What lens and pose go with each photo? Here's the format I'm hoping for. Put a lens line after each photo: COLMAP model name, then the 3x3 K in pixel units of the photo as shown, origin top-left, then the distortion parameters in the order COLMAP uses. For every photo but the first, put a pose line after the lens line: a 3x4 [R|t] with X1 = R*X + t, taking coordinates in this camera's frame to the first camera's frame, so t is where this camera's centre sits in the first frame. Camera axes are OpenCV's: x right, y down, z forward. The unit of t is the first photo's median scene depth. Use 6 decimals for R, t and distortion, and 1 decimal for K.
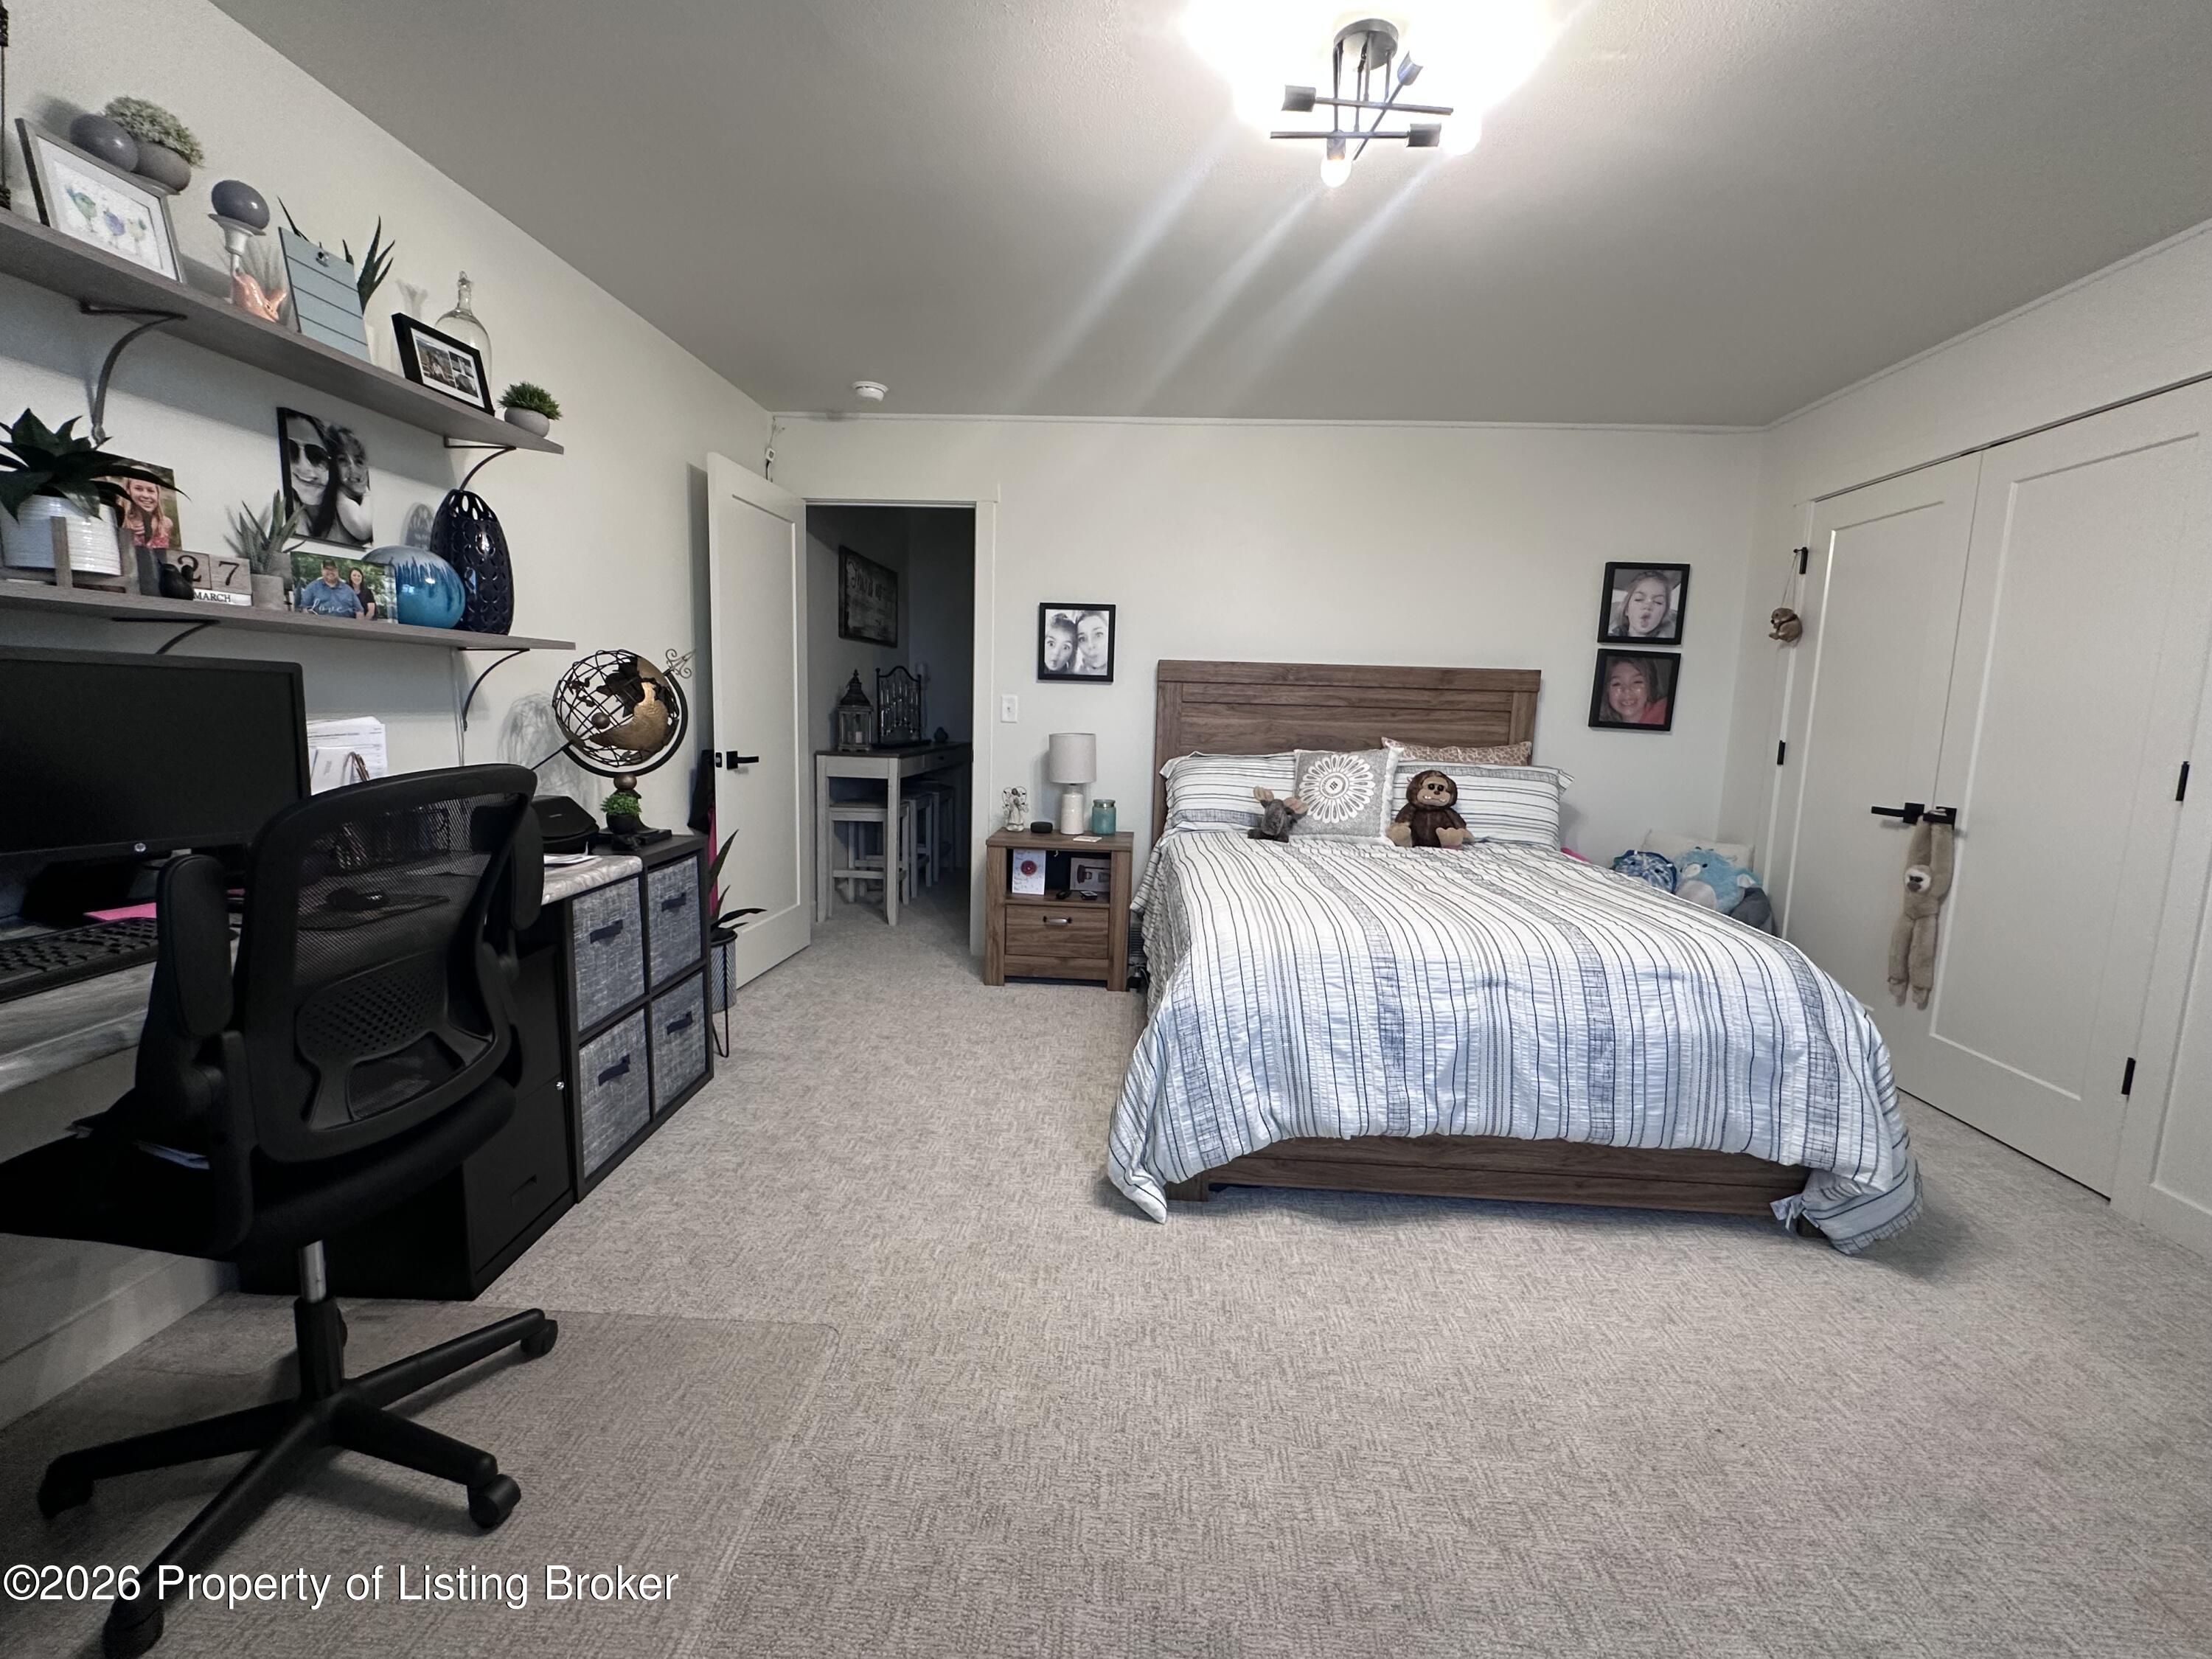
lens RADIAL K [[919.9, 0, 1106.0], [0, 919.9, 829.5], [0, 0, 1]] dist [-0.002836, -0.000214]
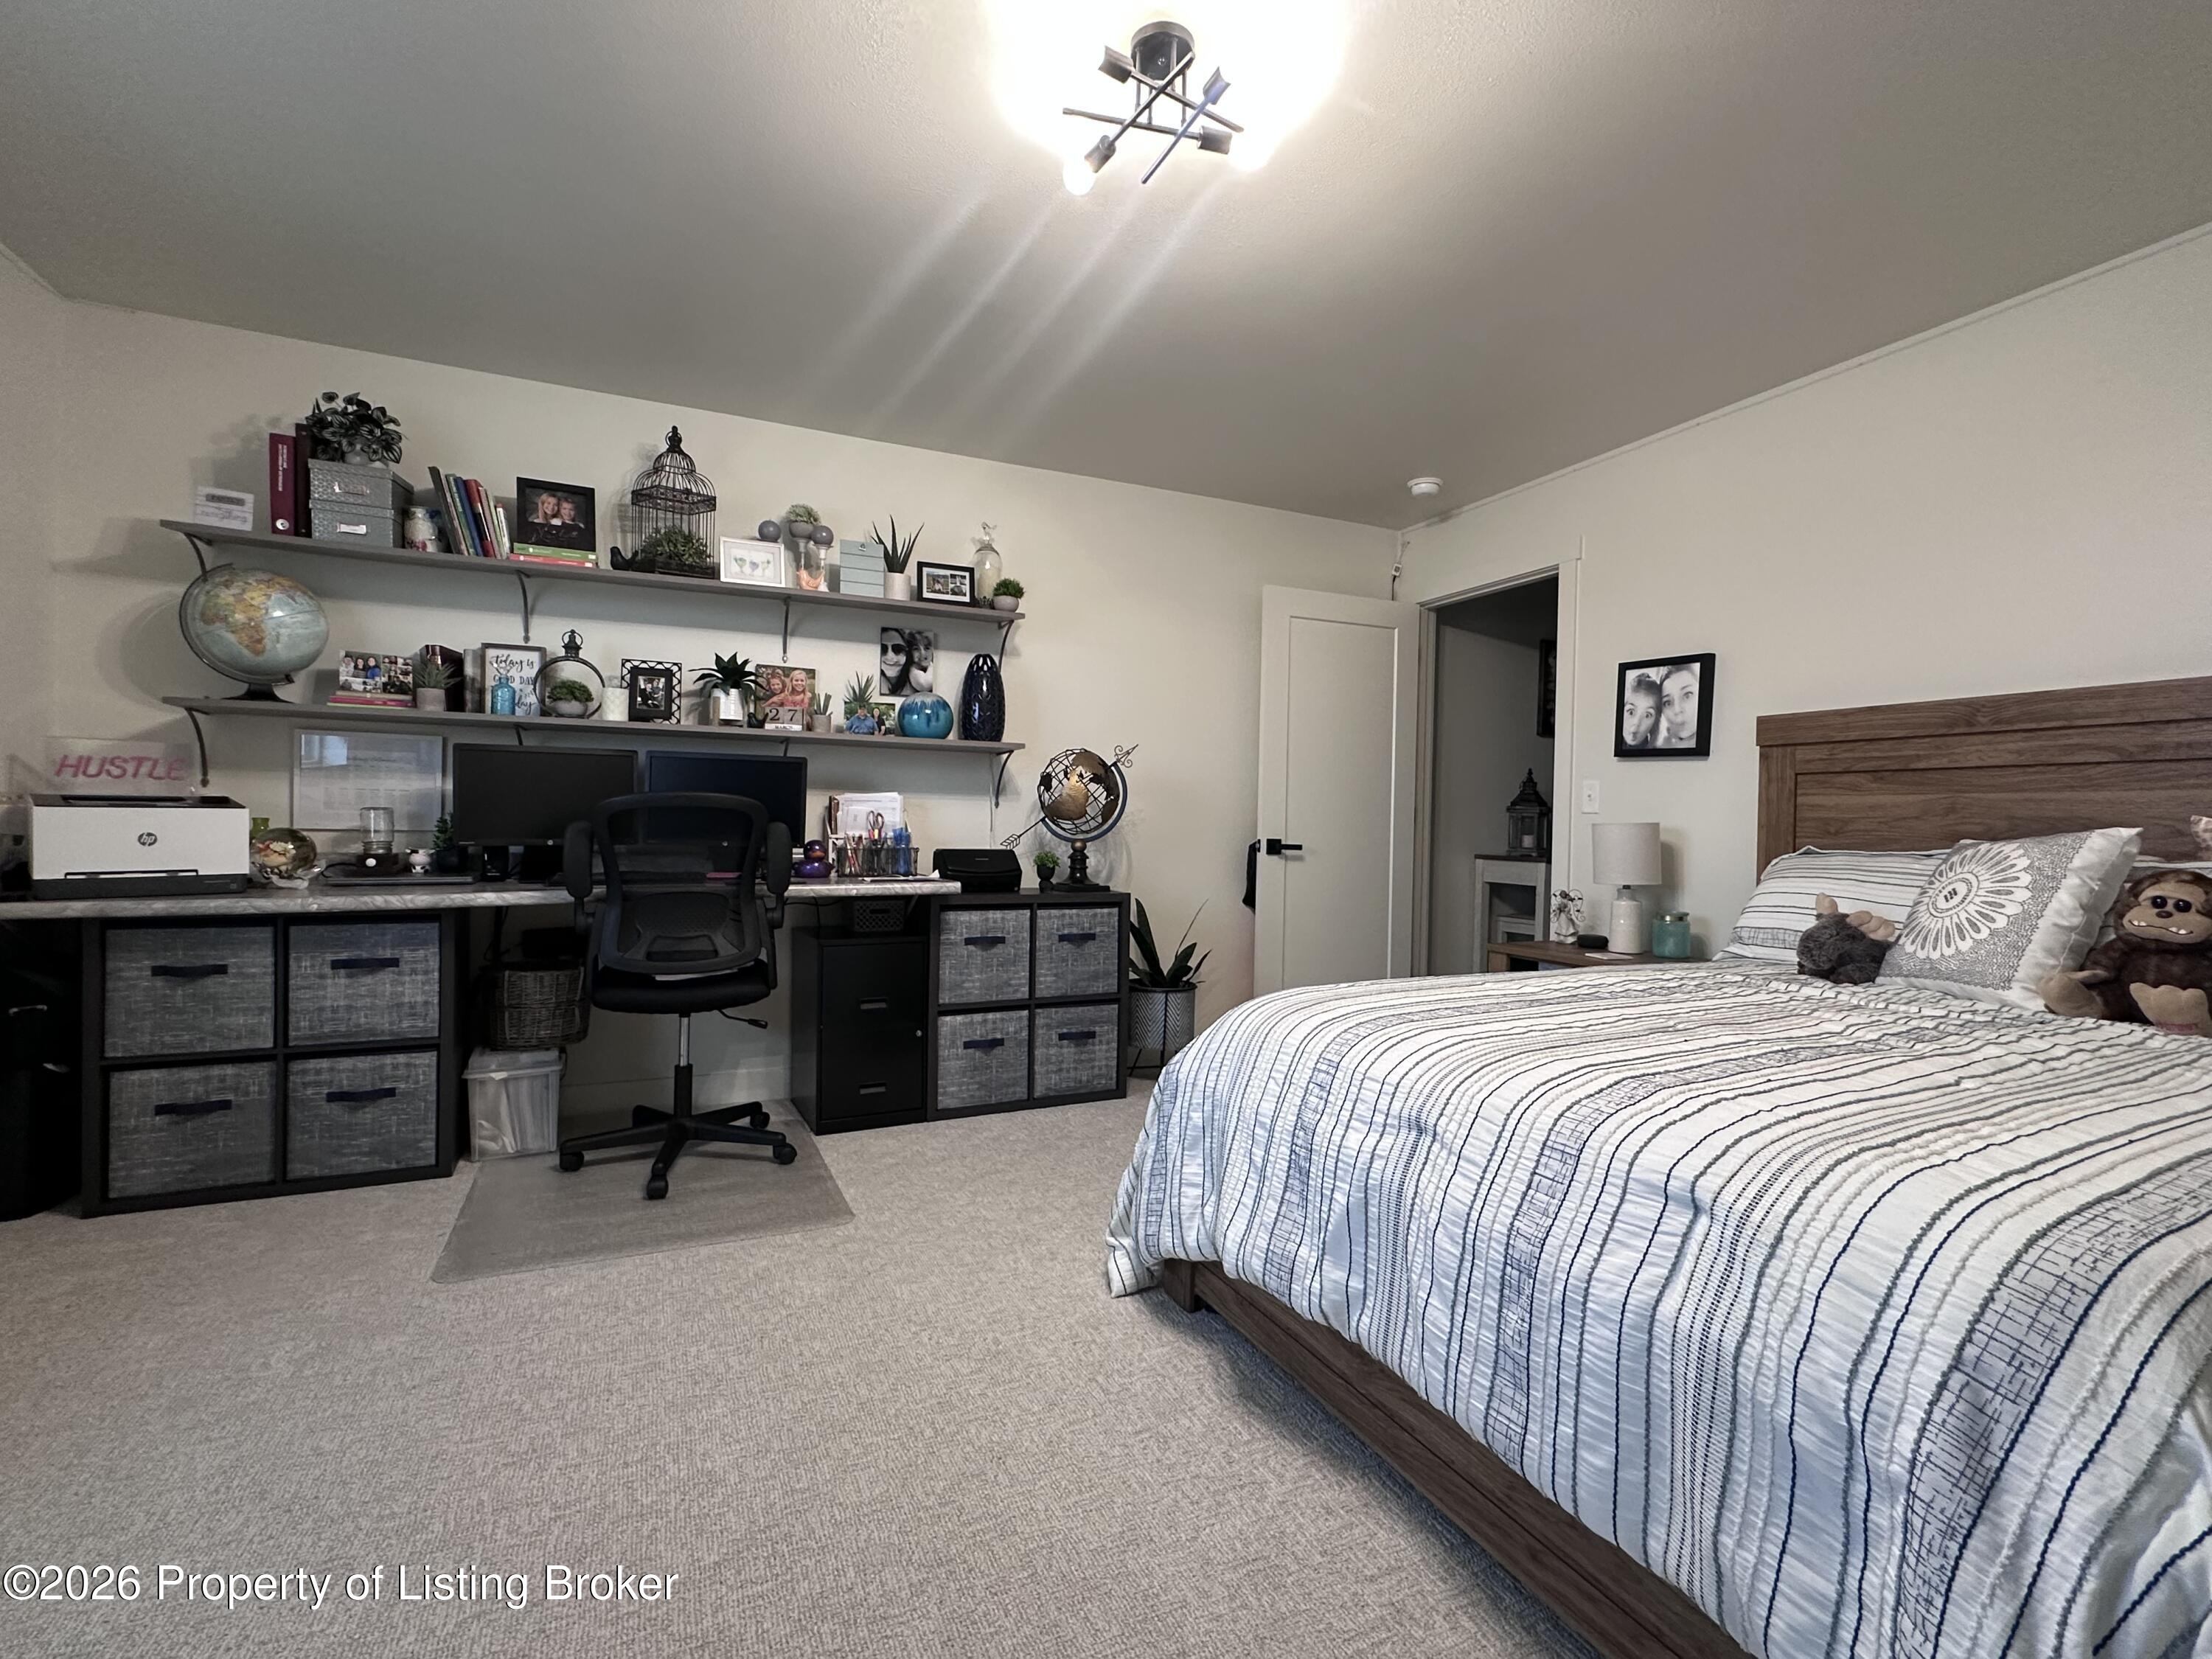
lens RADIAL K [[959.4, 0, 1106.0], [0, 959.4, 829.5], [0, 0, 1]] dist [-0.001337, -0.000258]
pose [[0.493197, -0.011729, -0.869838, 0.532107], [-0.121241, 0.989224, -0.082082, 0.025311], [0.861427, 0.145943, 0.486460, 0.268552]]
